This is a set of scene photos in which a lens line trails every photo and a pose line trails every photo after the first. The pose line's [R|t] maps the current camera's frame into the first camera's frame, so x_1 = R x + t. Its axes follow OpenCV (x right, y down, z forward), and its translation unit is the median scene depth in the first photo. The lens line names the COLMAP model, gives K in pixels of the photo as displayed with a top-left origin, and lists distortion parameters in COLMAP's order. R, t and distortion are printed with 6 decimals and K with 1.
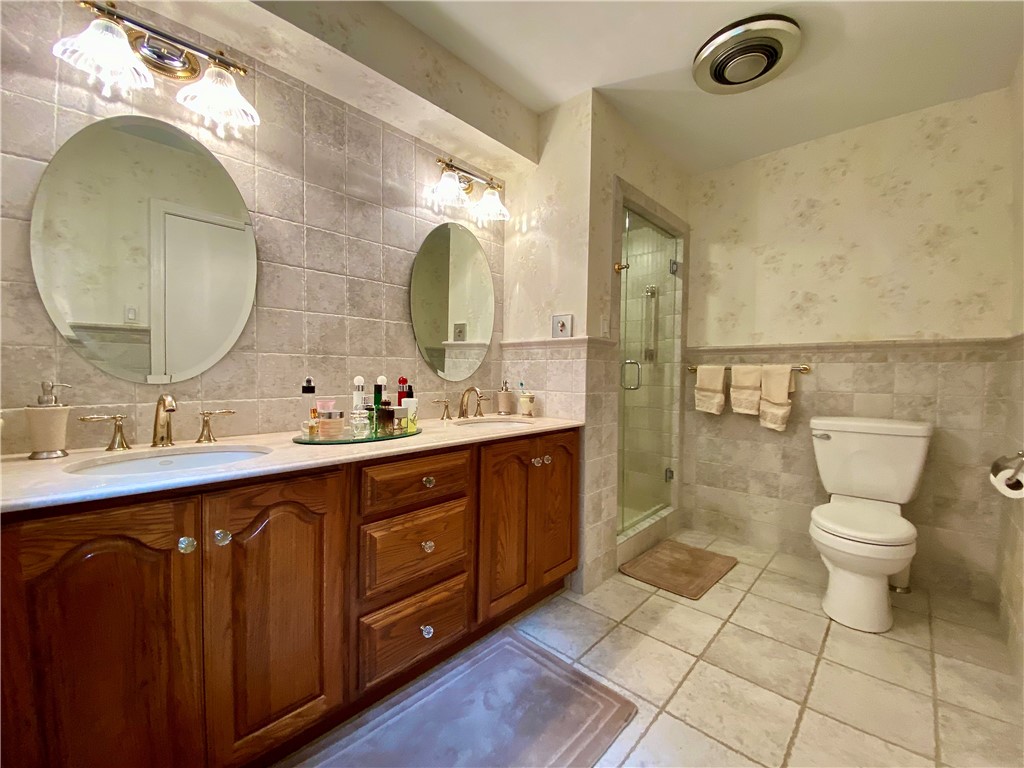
lens RADIAL K [[419.5, 0, 510.6], [0, 419.5, 381.1], [0, 0, 1]] dist [0.007116, -0.006802]
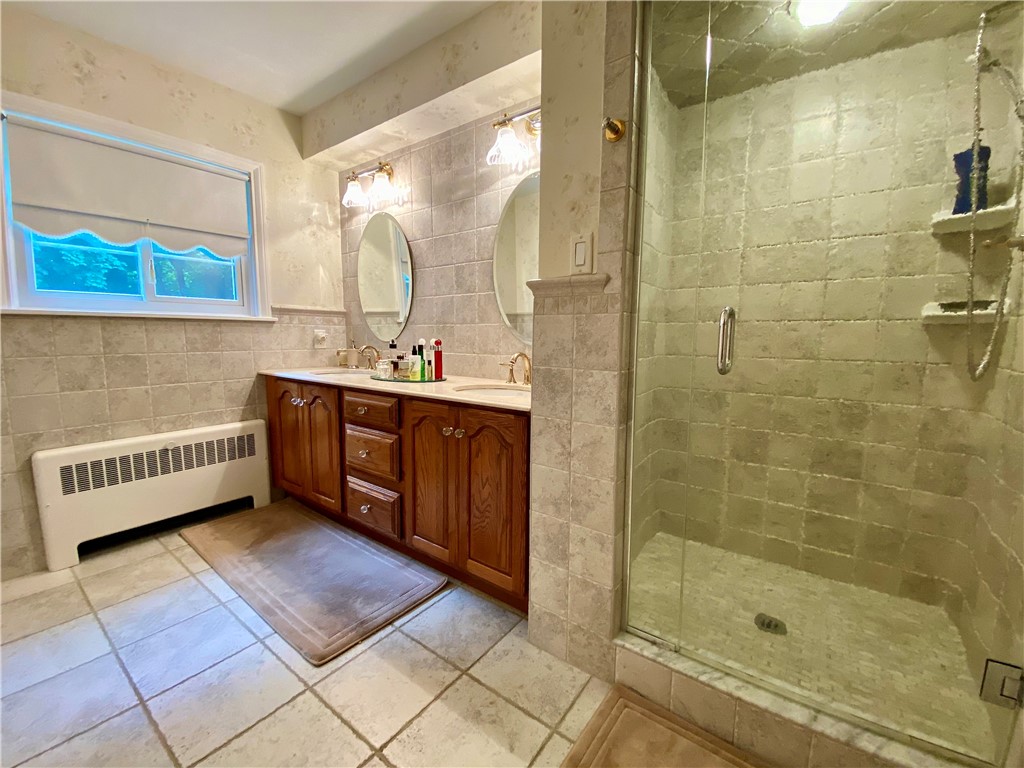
lens RADIAL K [[419.5, 0, 510.8], [0, 419.5, 387.2], [0, 0, 1]] dist [0.007116, -0.006802]
pose [[0.115857, 0.107034, -0.987482, 1.080674], [-0.033513, 0.994032, 0.103812, -0.006378], [0.992700, 0.021067, 0.118752, 1.119416]]
